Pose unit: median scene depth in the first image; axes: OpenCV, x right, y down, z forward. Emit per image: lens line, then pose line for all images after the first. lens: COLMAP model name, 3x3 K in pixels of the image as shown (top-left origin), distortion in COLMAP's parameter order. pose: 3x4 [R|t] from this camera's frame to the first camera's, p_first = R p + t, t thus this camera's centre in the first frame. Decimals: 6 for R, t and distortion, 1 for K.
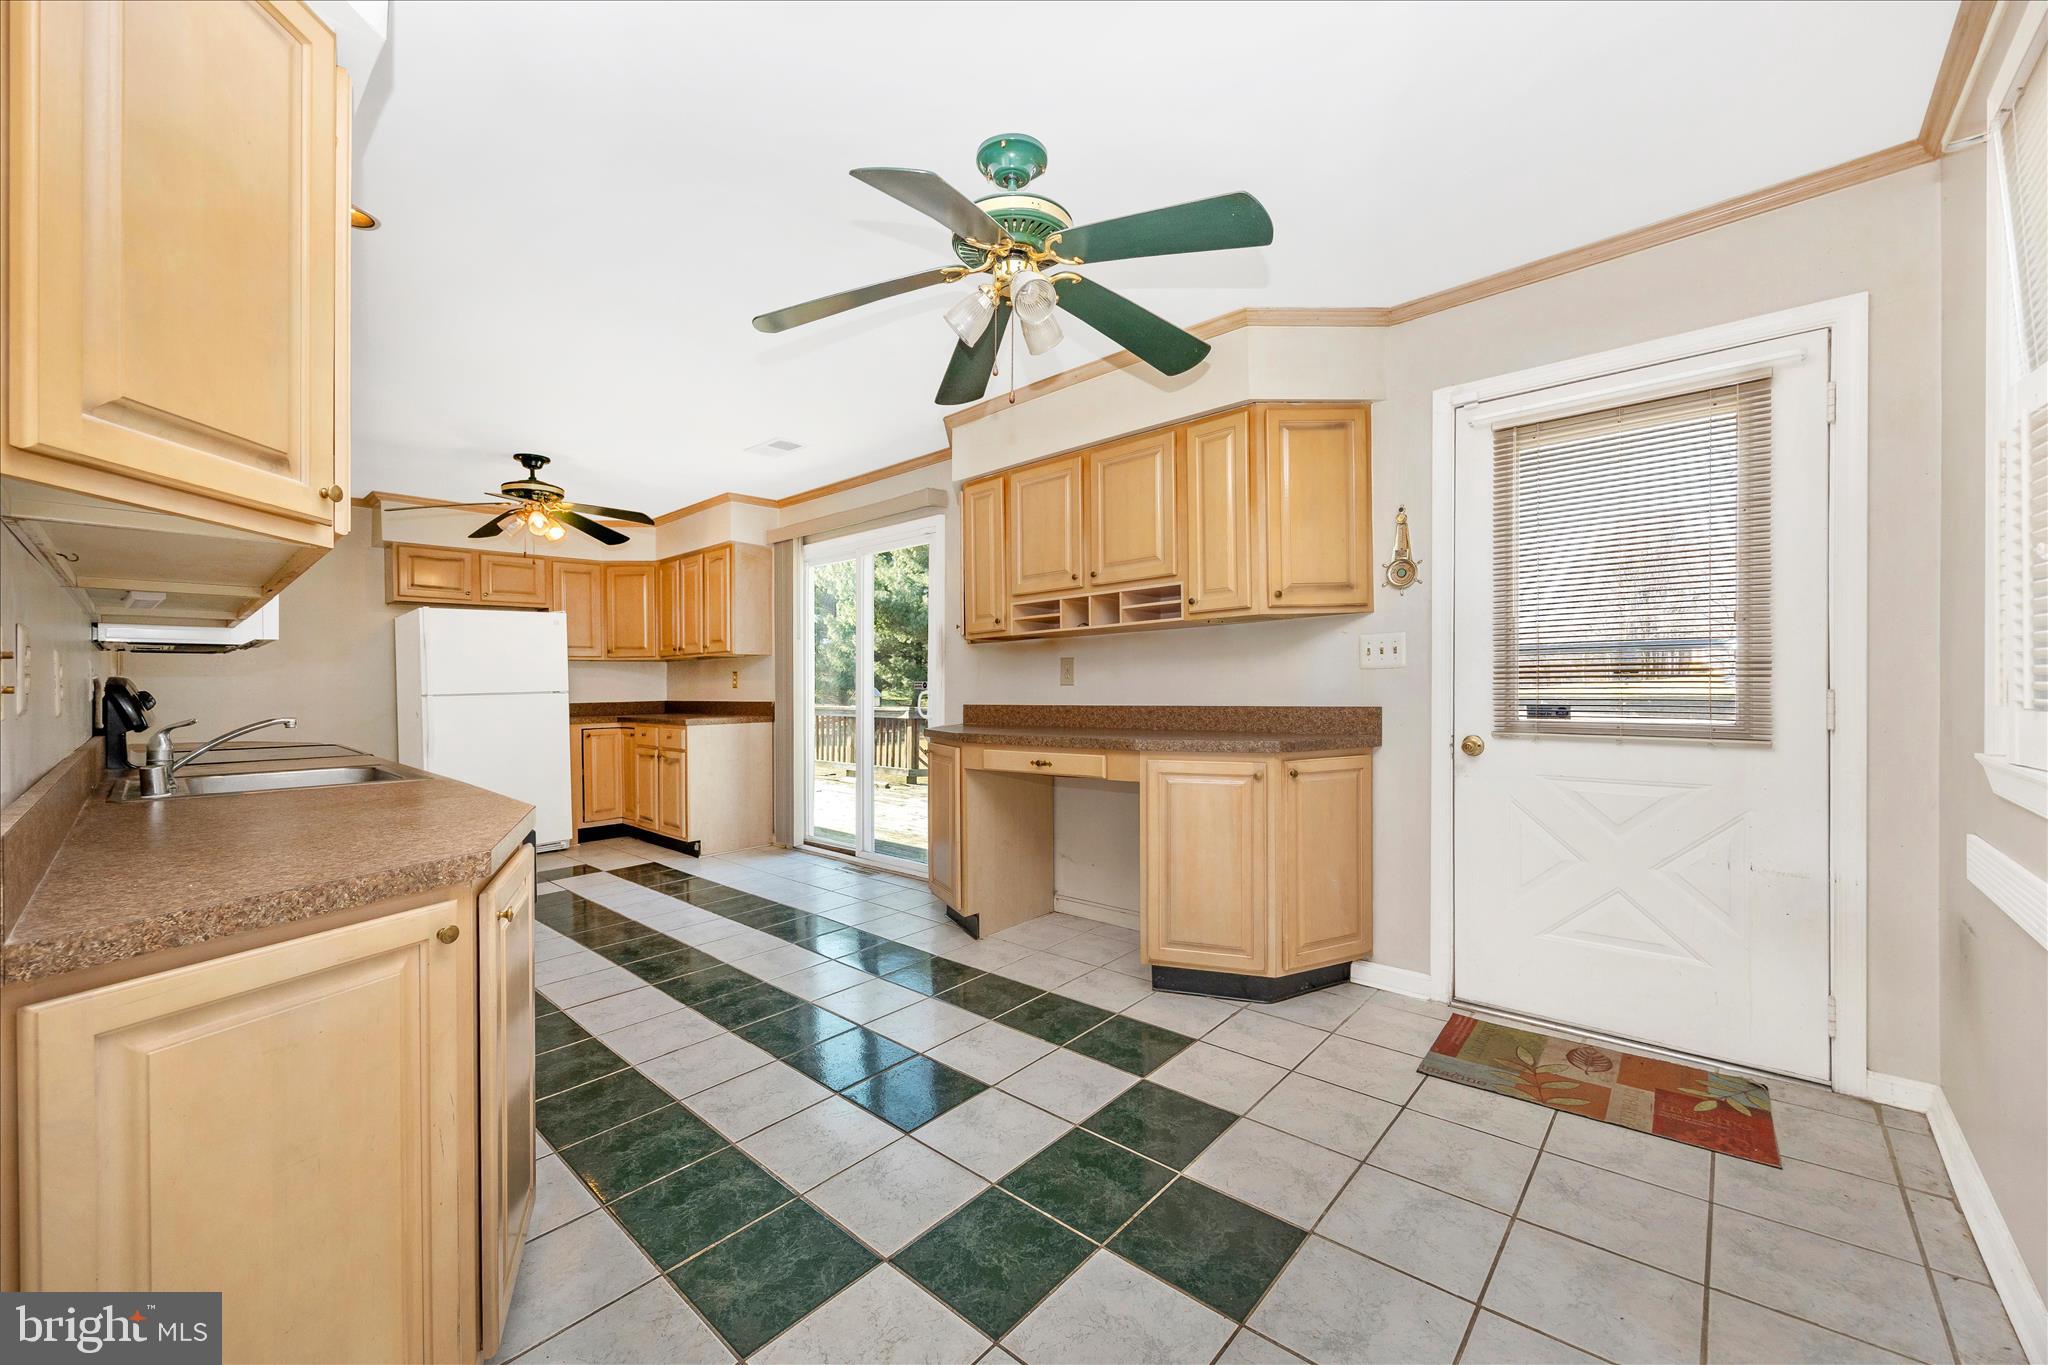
lens RADIAL K [[785.8, 0, 1028.3], [0, 785.8, 691.0], [0, 0, 1]] dist [-0.010289, 0.000614]
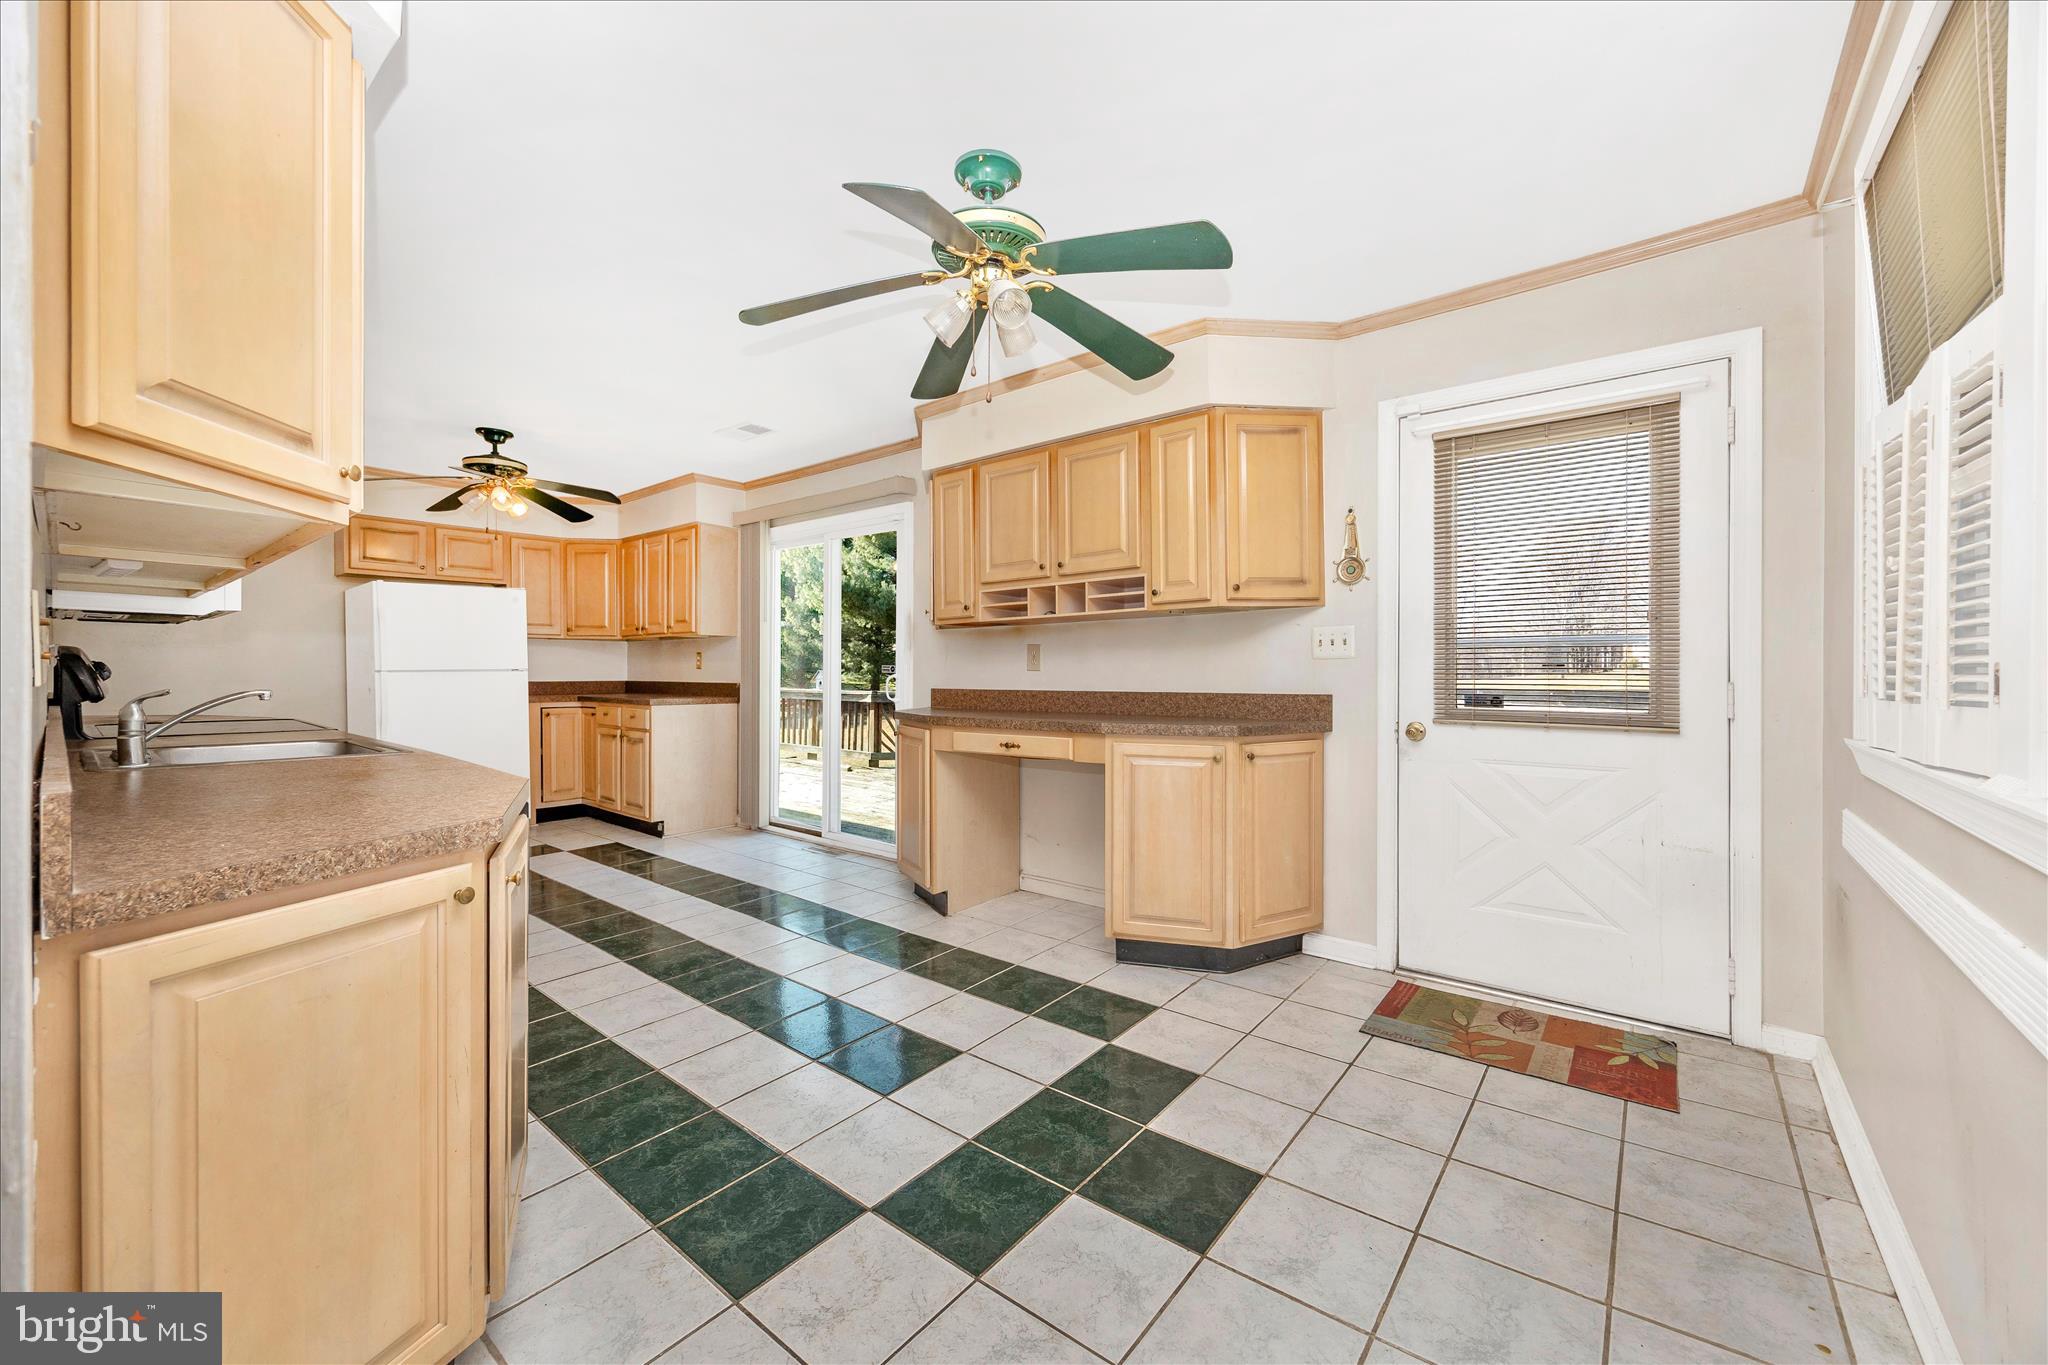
lens RADIAL K [[785.8, 0, 1018.2], [0, 785.8, 658.7], [0, 0, 1]] dist [-0.010289, 0.000614]
pose [[0.998902, 0.014761, 0.044453, -0.022216], [-0.013680, 0.999606, -0.024512, 0.003686], [-0.044797, 0.023877, 0.998711, -0.045921]]
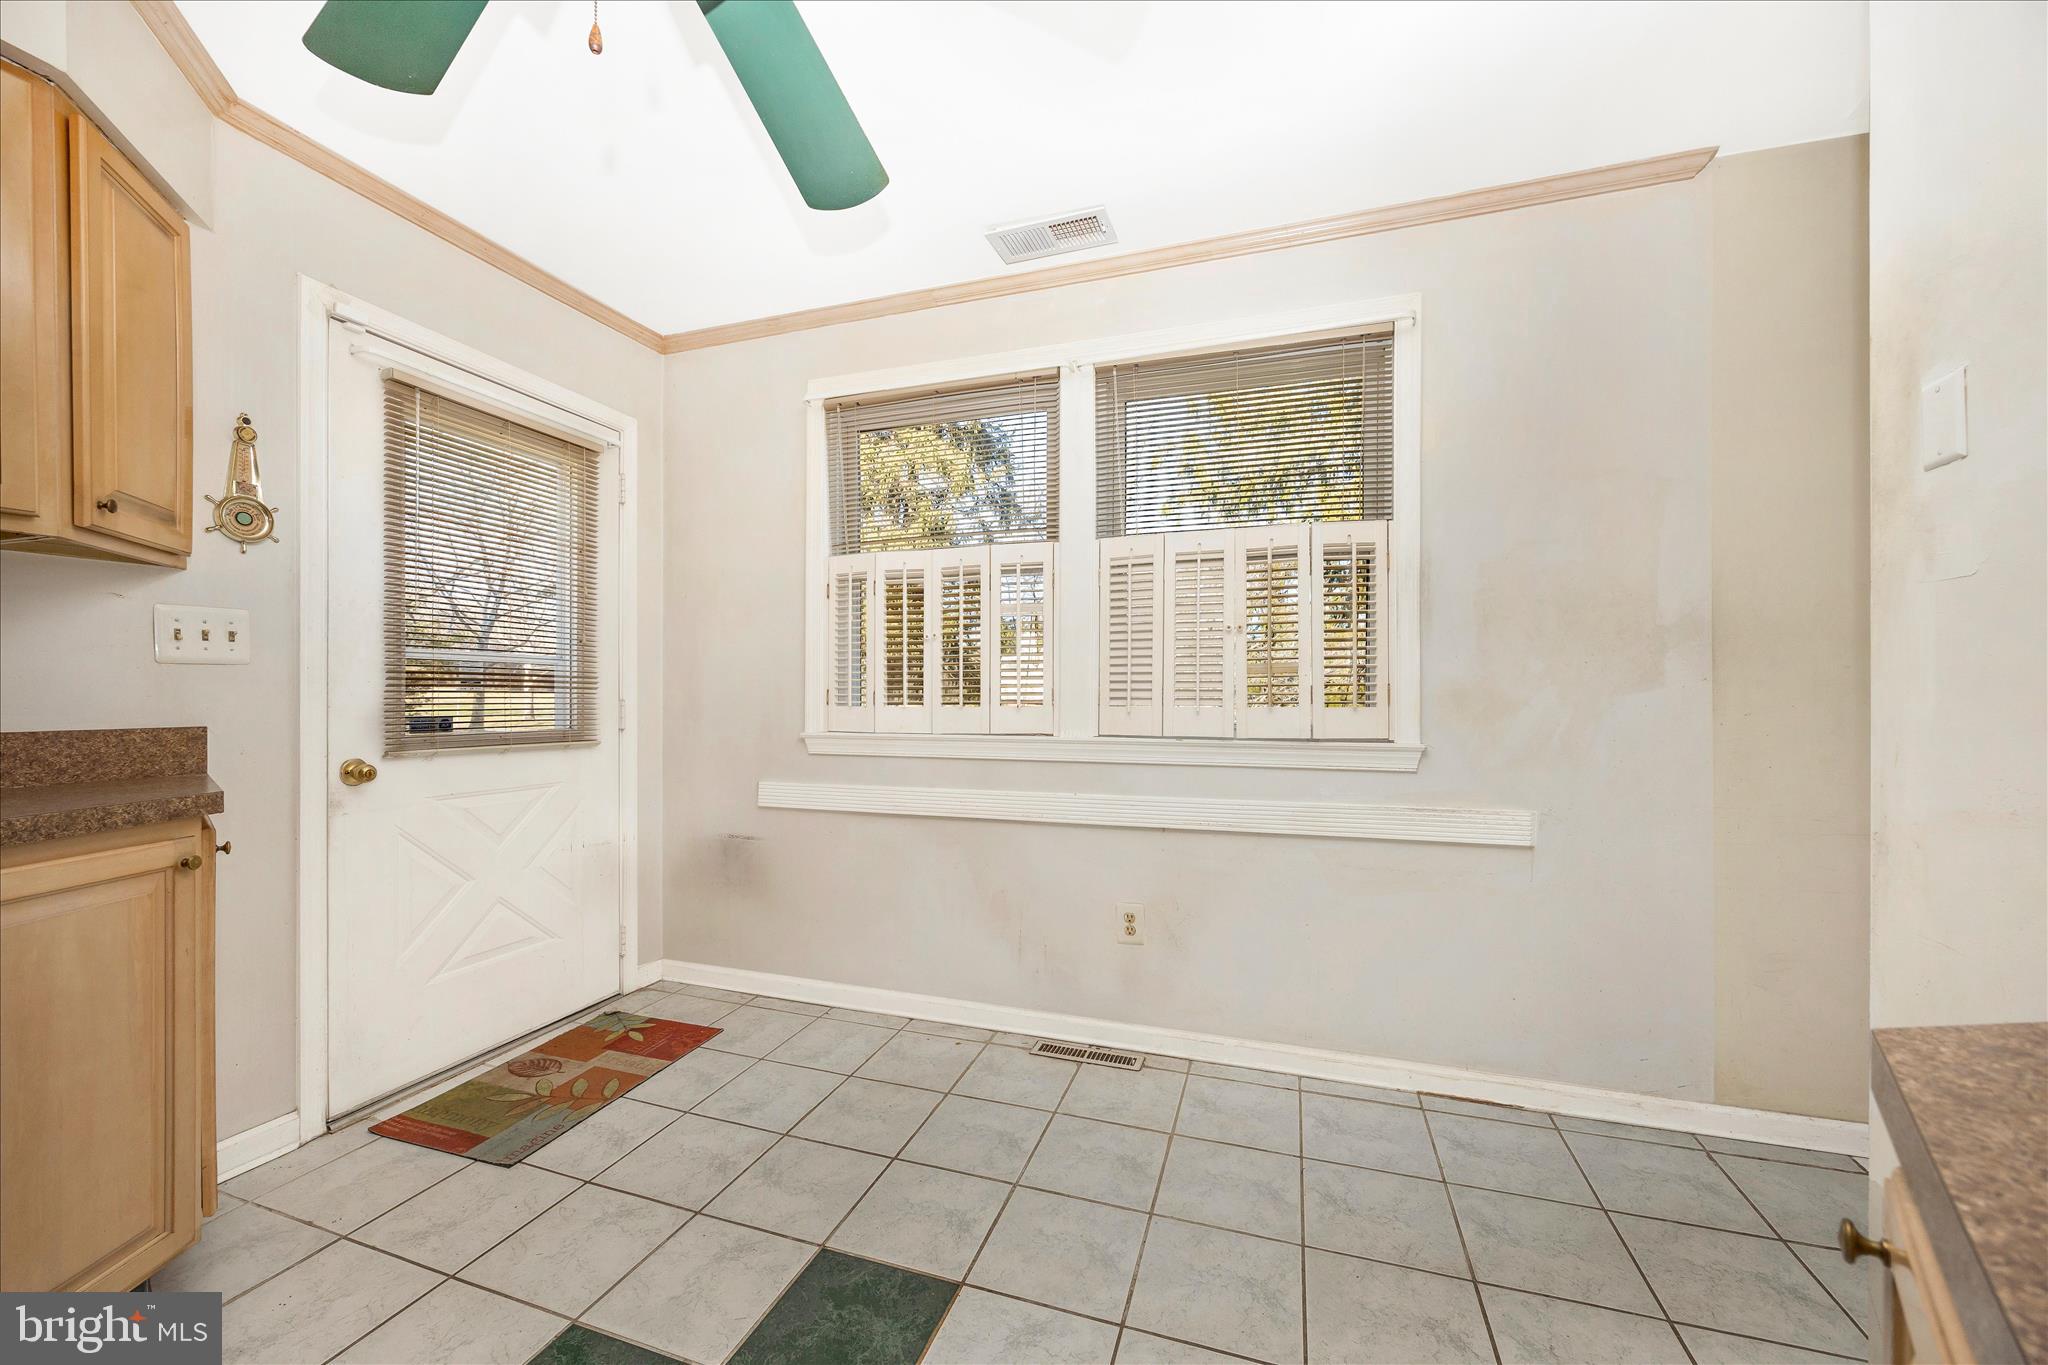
lens RADIAL K [[785.8, 0, 1022.8], [0, 785.8, 705.6], [0, 0, 1]] dist [-0.010289, 0.000614]
pose [[-0.401856, -0.000346, 0.915703, -0.365812], [0.005759, 0.999979, 0.002906, 0.005311], [-0.915685, 0.006442, -0.401846, 0.661457]]
